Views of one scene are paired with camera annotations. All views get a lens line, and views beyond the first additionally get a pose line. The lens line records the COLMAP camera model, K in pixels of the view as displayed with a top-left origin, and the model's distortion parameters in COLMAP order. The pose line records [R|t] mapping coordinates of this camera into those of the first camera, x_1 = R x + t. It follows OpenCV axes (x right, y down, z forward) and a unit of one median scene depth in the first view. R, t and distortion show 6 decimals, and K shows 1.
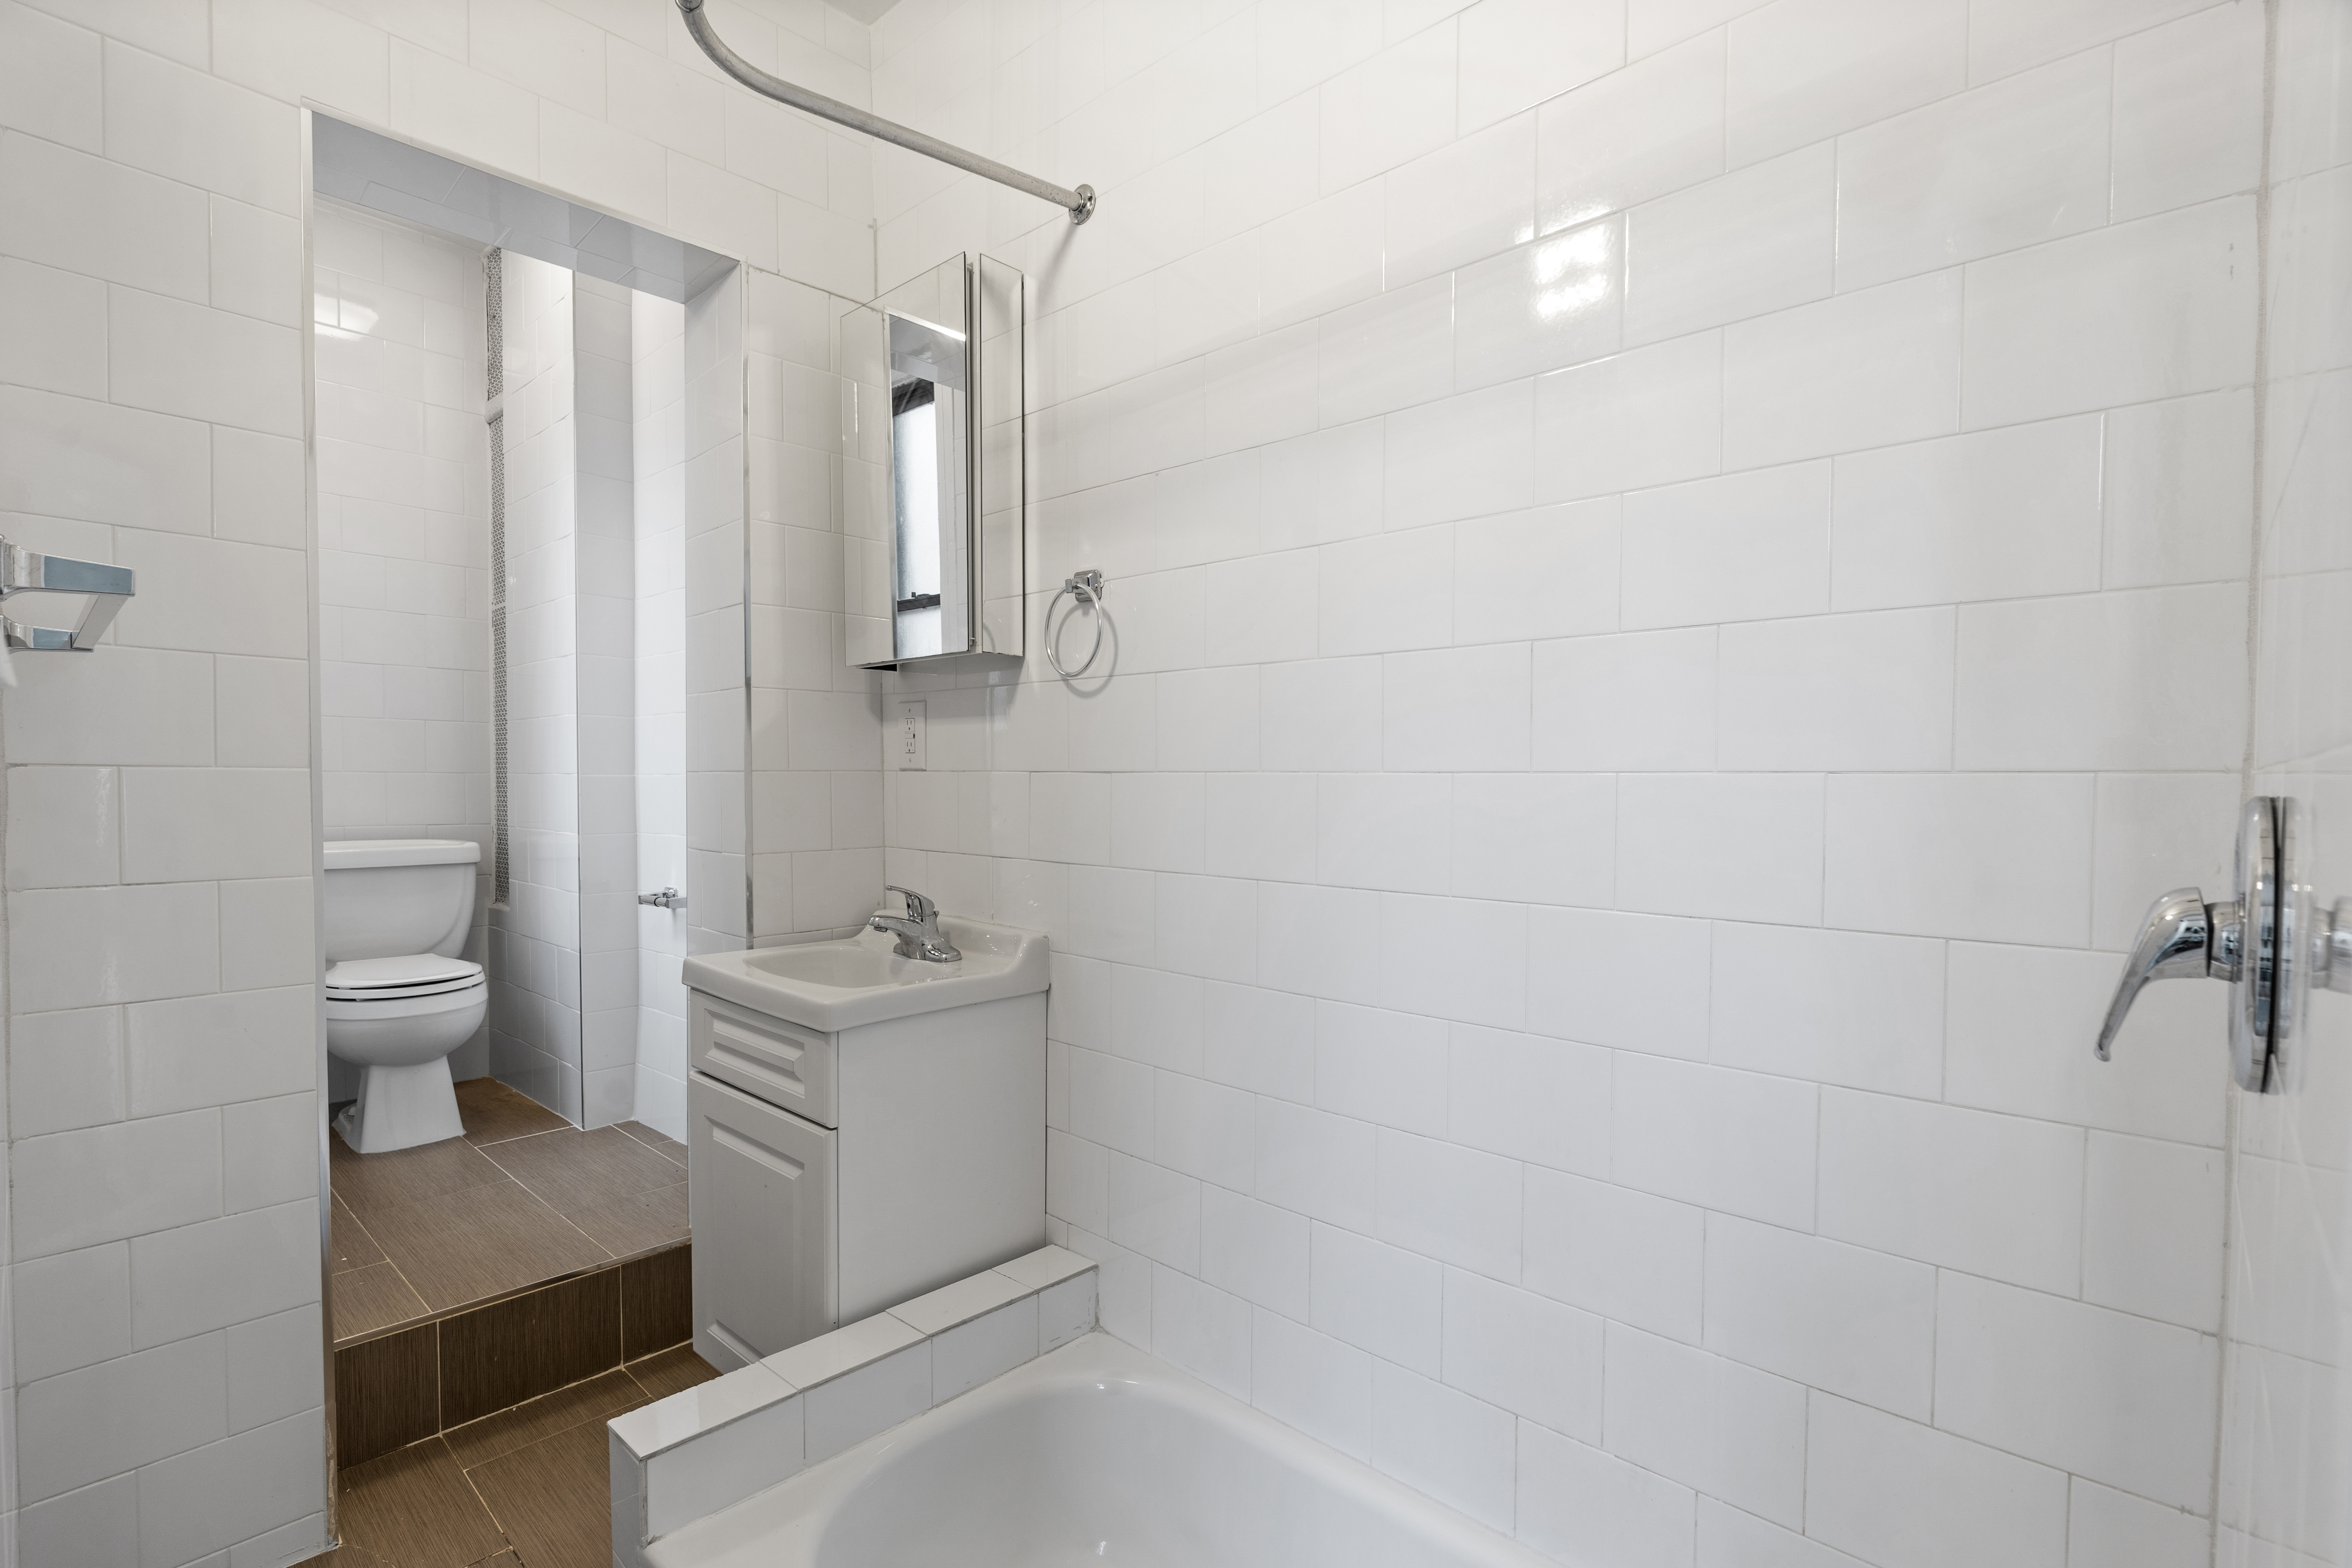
lens RADIAL K [[1073.4, 0, 1169.0], [0, 1073.4, 773.0], [0, 0, 1]] dist [-0.011075, 0.000271]
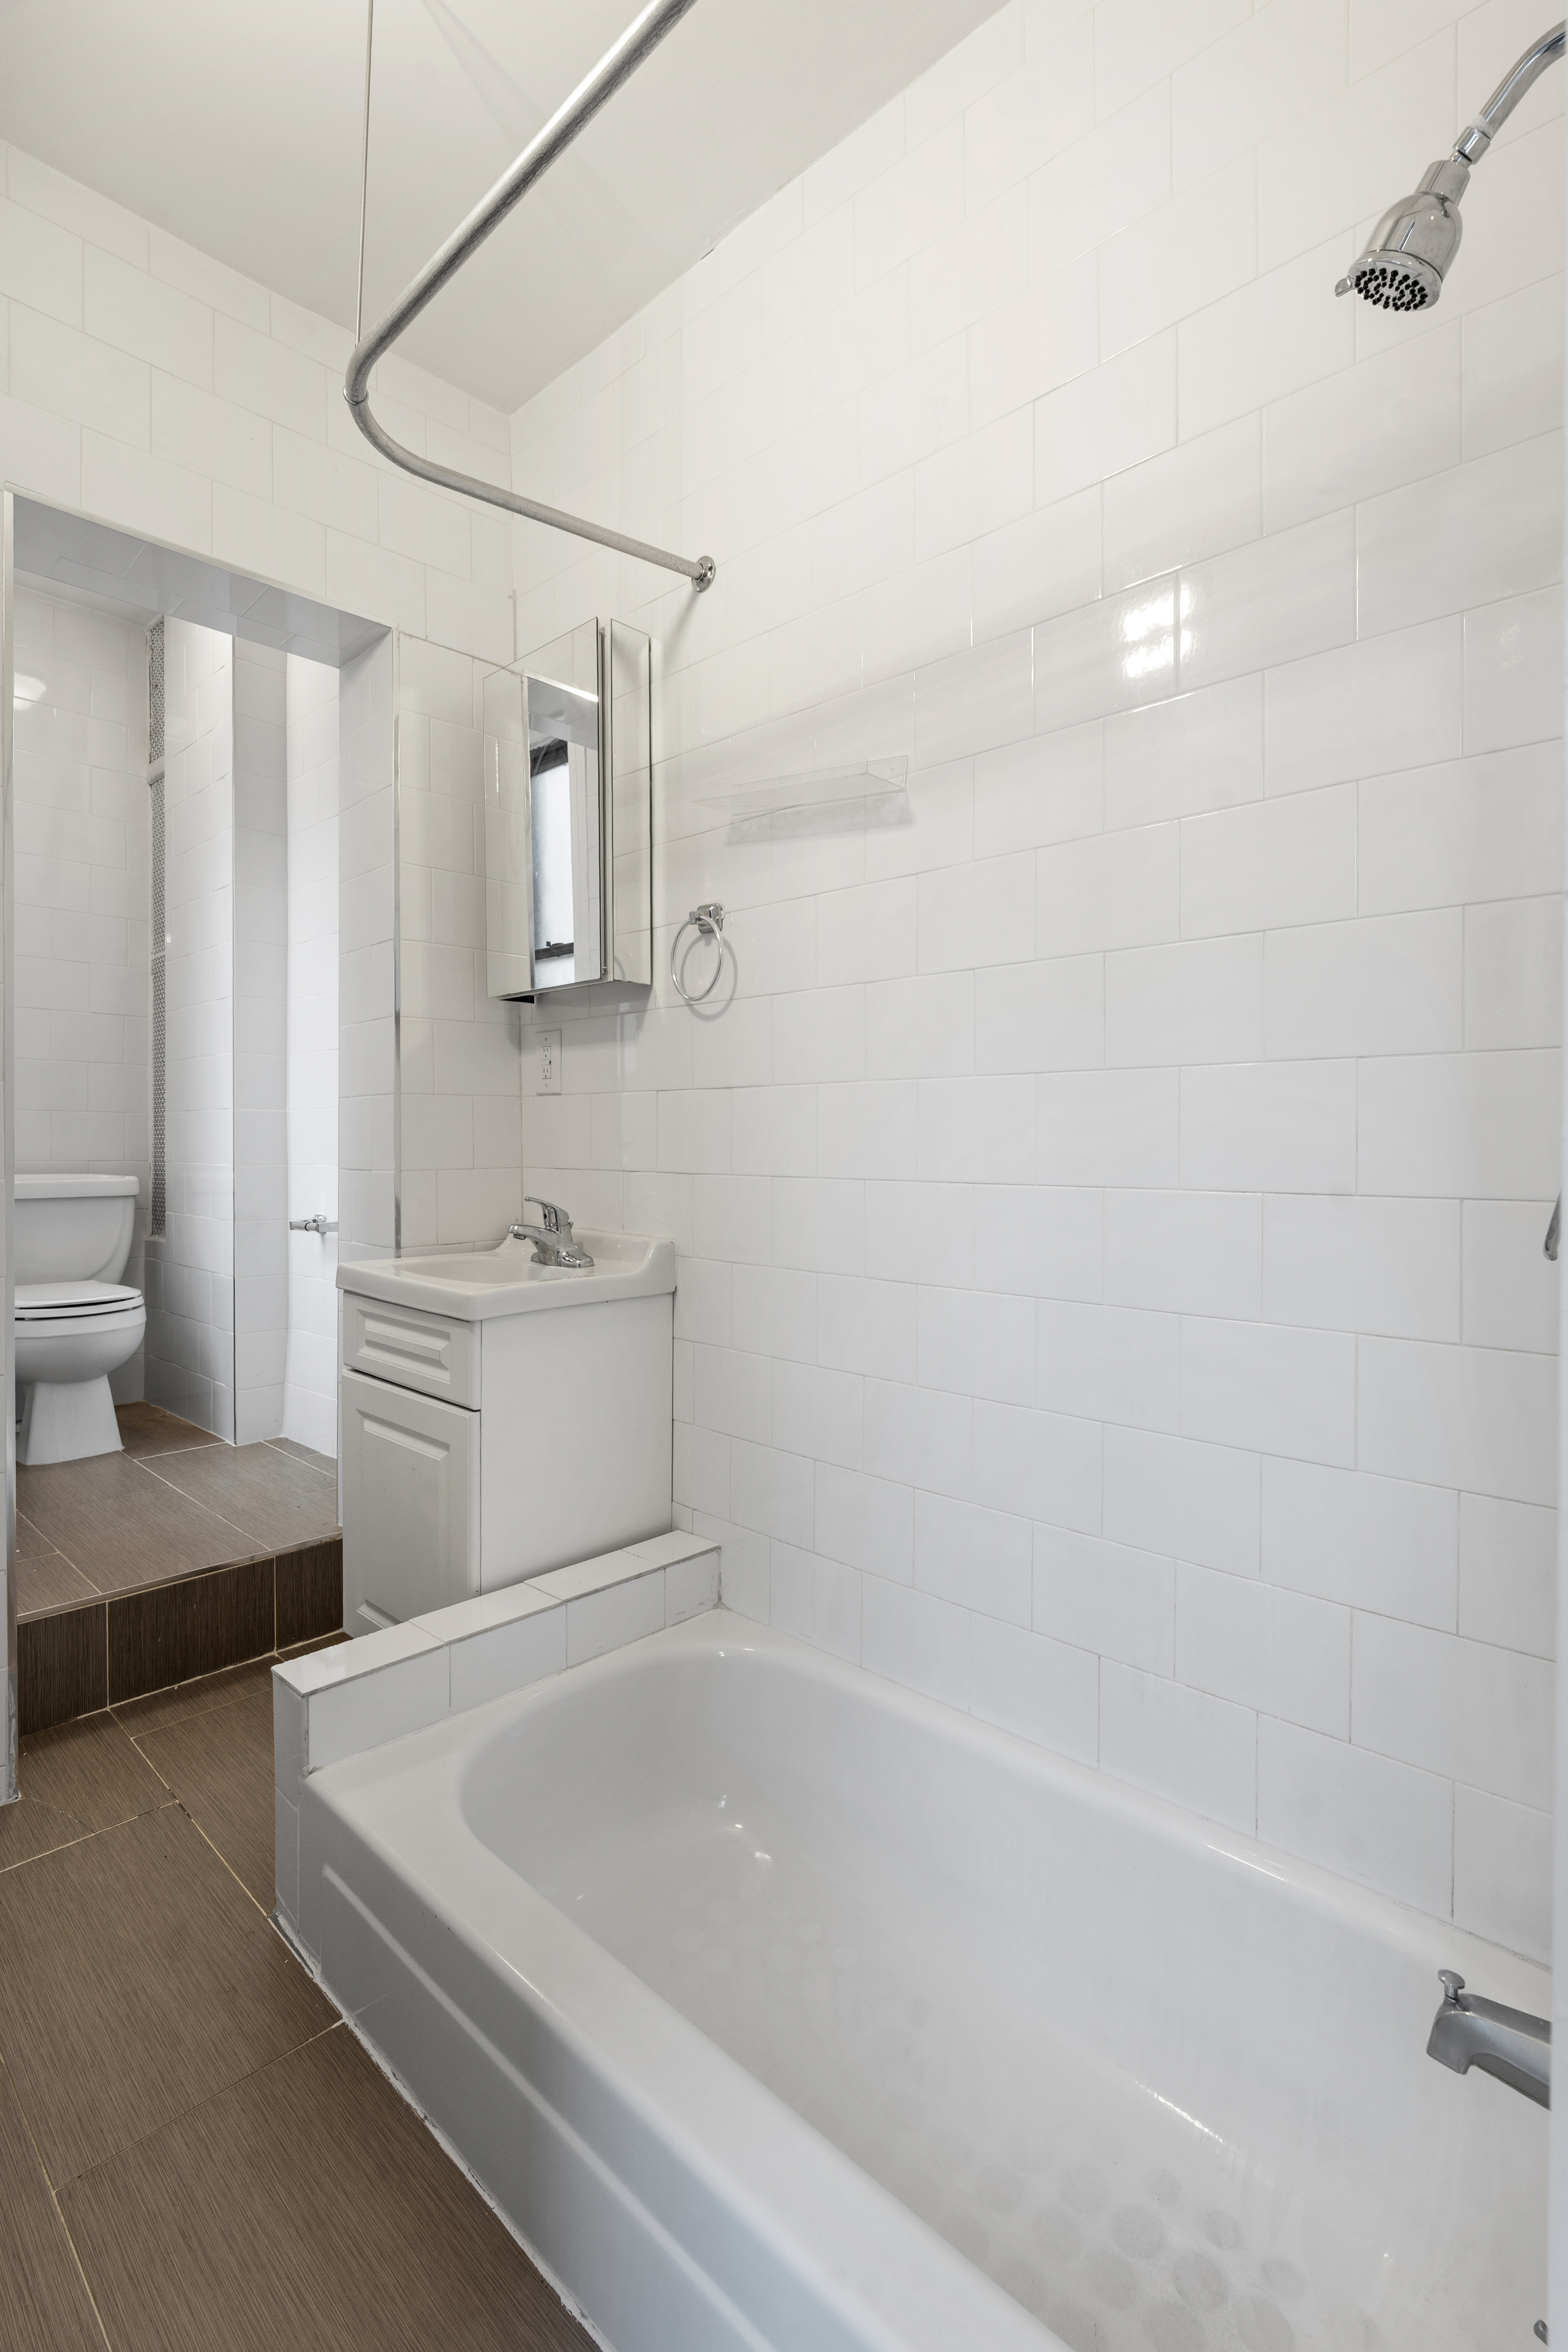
lens RADIAL K [[1073.4, 0, 796.2], [0, 1073.4, 1120.6], [0, 0, 1]] dist [-0.011075, 0.000271]
pose [[0.999983, -0.004362, -0.003873, 0.014794], [0.004263, 0.999671, -0.025311, 0.056388], [0.003982, 0.025294, 0.999672, -0.082302]]
